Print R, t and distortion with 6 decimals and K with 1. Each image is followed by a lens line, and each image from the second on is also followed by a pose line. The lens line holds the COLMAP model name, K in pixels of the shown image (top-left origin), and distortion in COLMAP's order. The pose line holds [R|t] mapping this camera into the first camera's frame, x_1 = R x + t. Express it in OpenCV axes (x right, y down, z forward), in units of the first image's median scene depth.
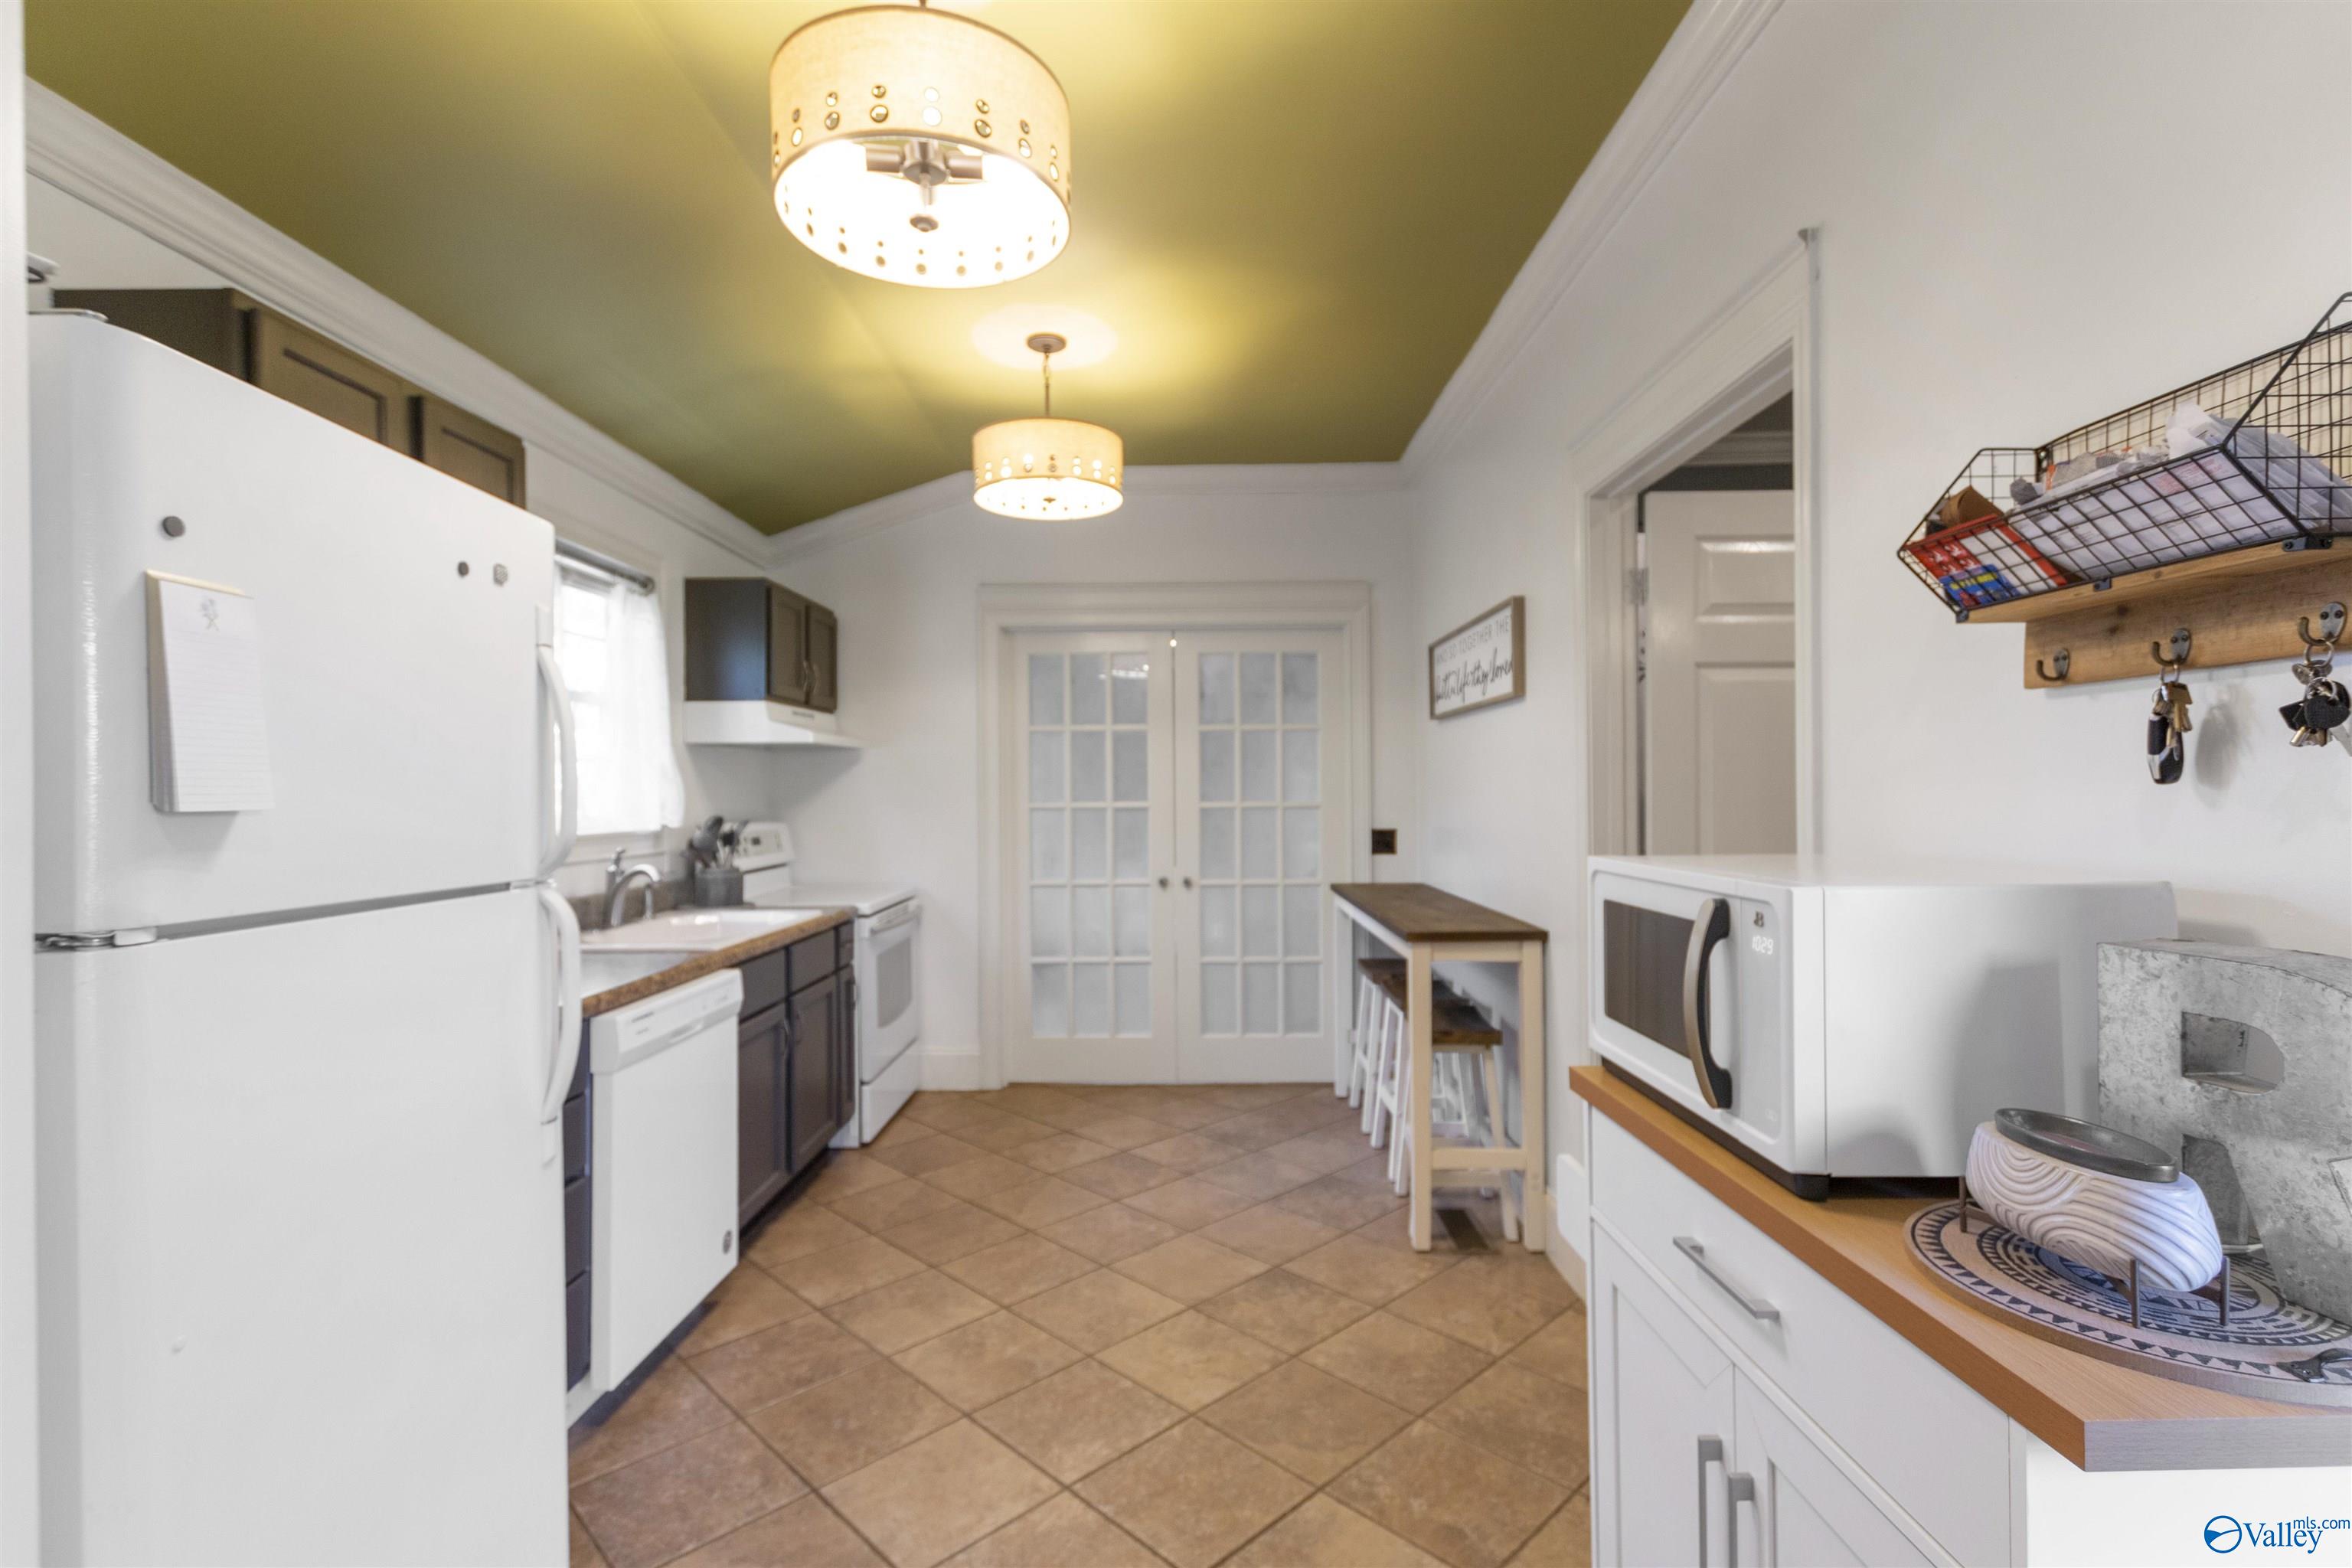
lens RADIAL K [[1076.5, 0, 1170.7], [0, 1076.5, 791.0], [0, 0, 1]] dist [0.009473, 0.000296]
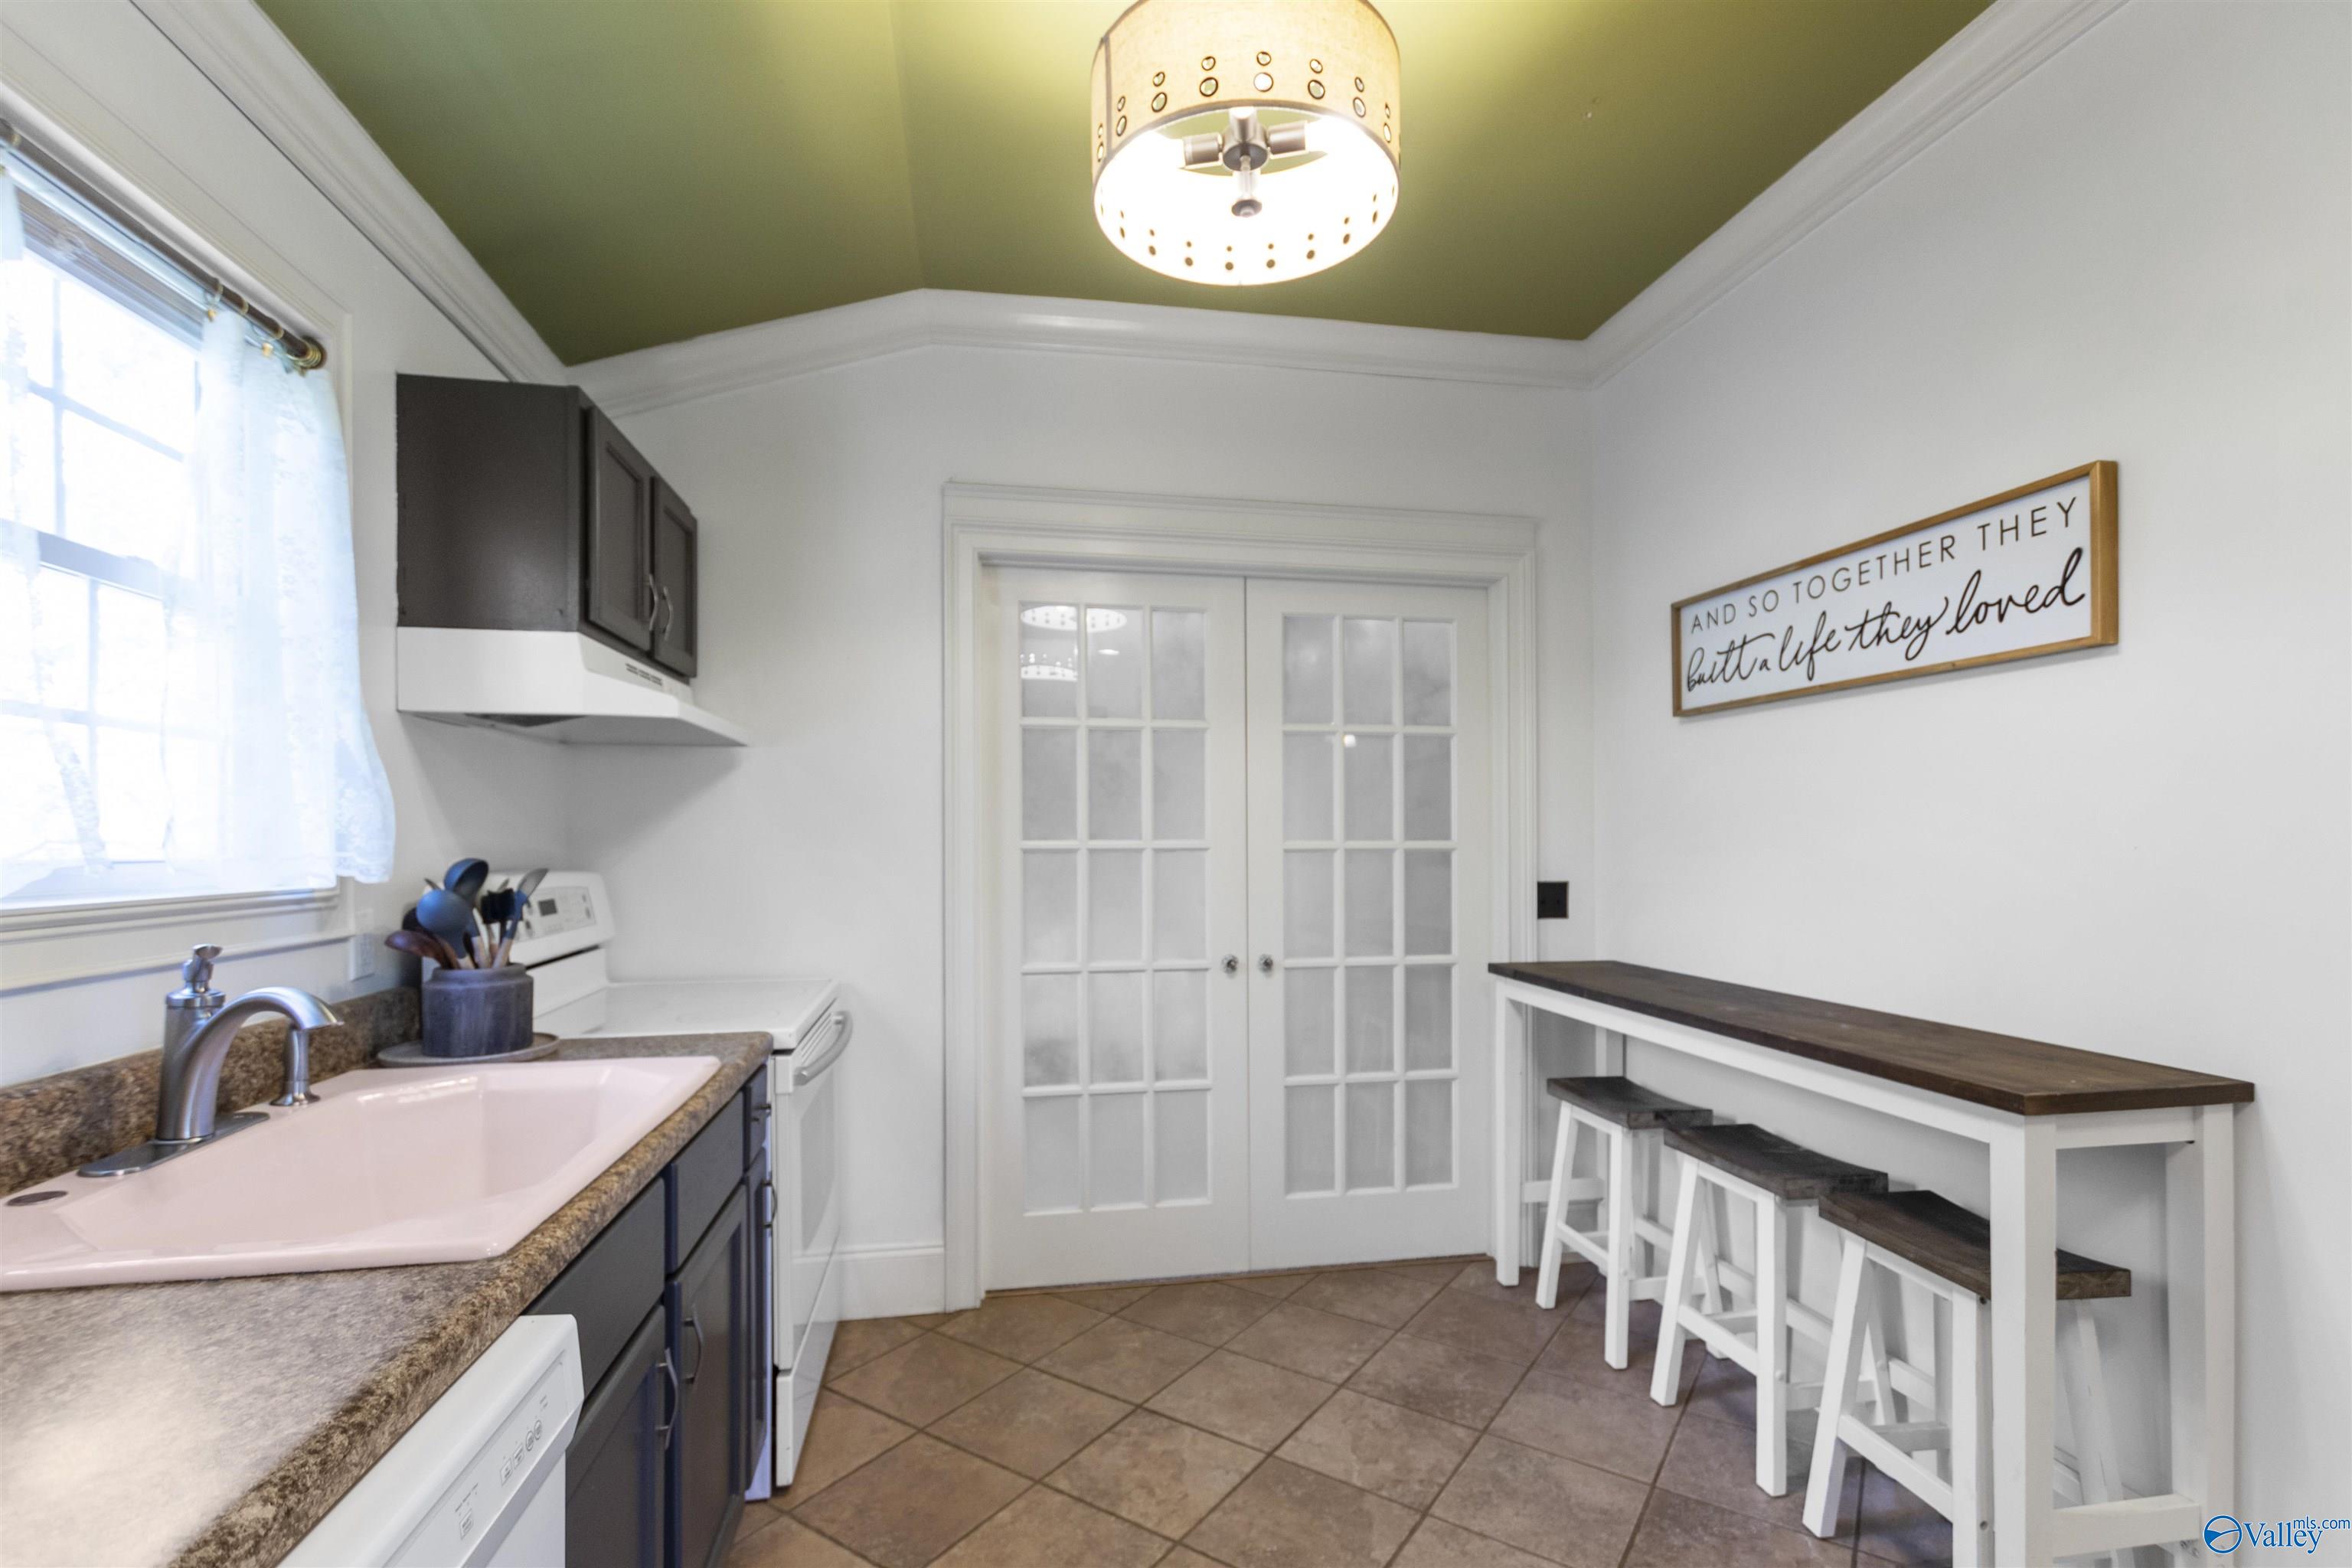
lens RADIAL K [[1079.0, 0, 1185.7], [0, 1079.0, 839.0], [0, 0, 1]] dist [0.014209, -0.000160]
pose [[0.979737, 0.005949, 0.200201, -0.206226], [-0.005889, 0.999982, -0.000895, 0.012616], [-0.200203, -0.000302, 0.979754, 0.462132]]
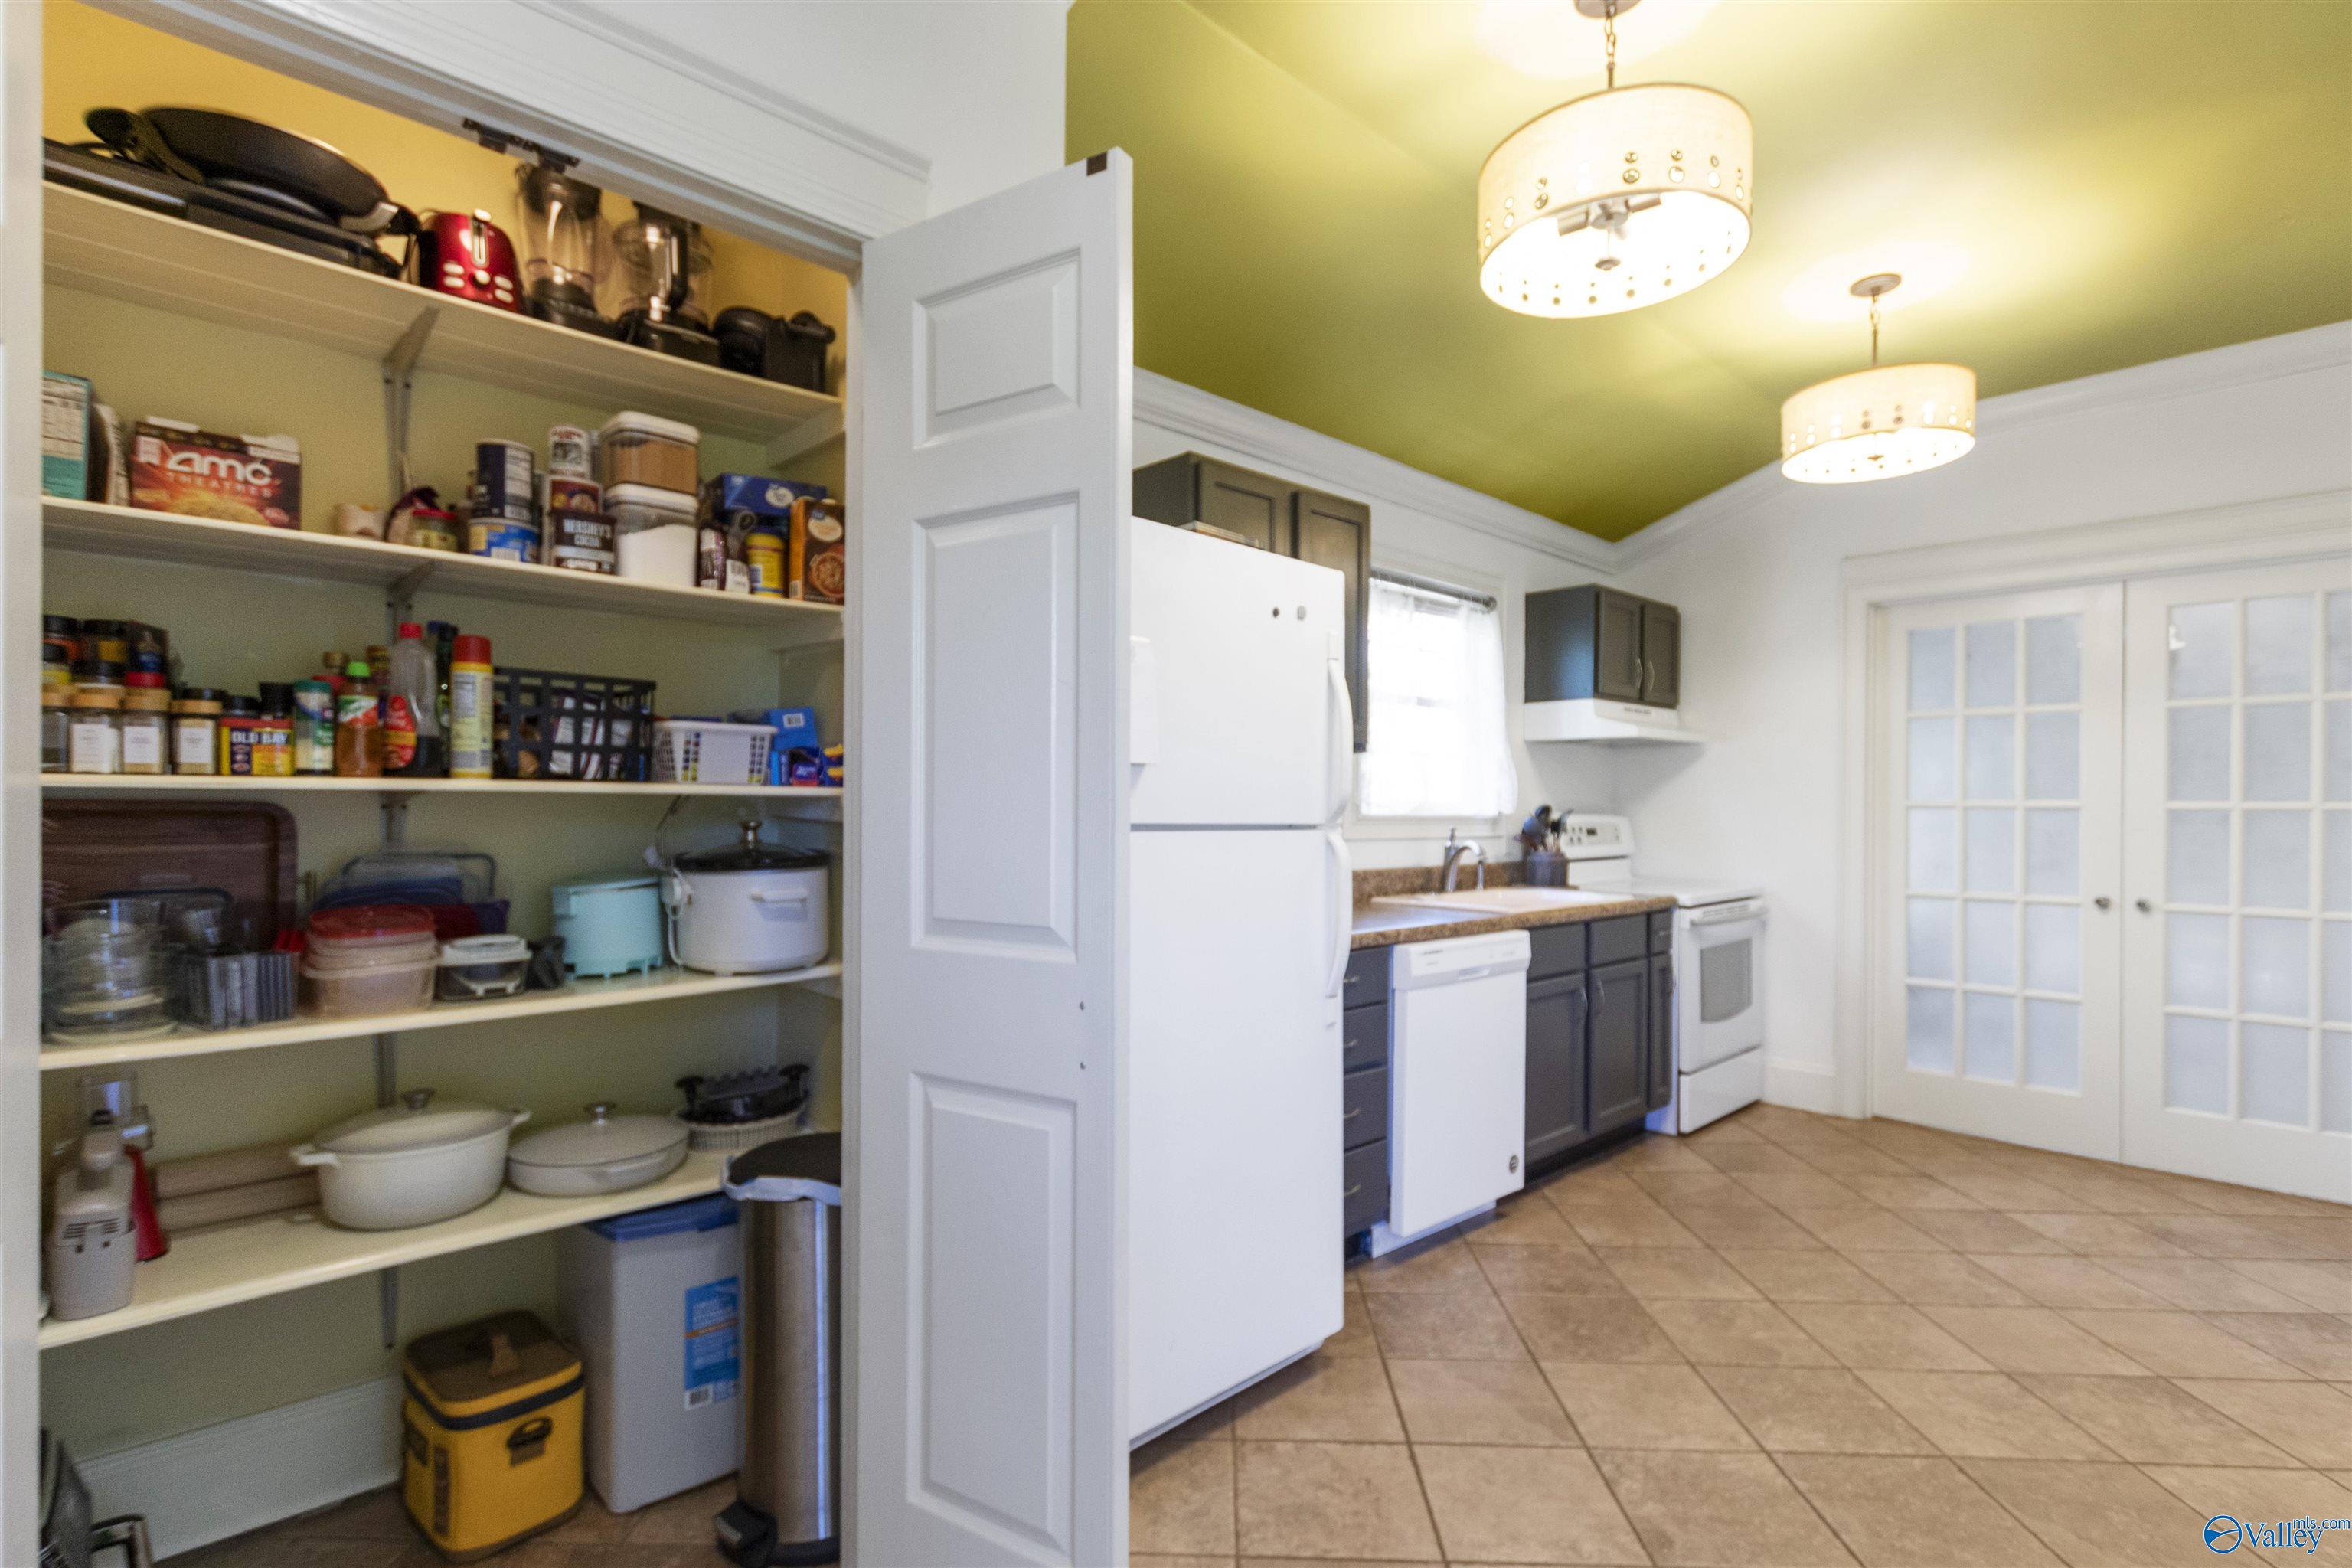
lens RADIAL K [[1110.0, 0, 1170.1], [0, 1110.0, 803.6], [0, 0, 1]] dist [0.002607, 0.000116]
pose [[0.689111, 0.011535, -0.724564, 0.139918], [-0.011906, 0.999919, 0.004595, 0.021112], [0.724558, 0.005460, 0.689192, -0.065027]]
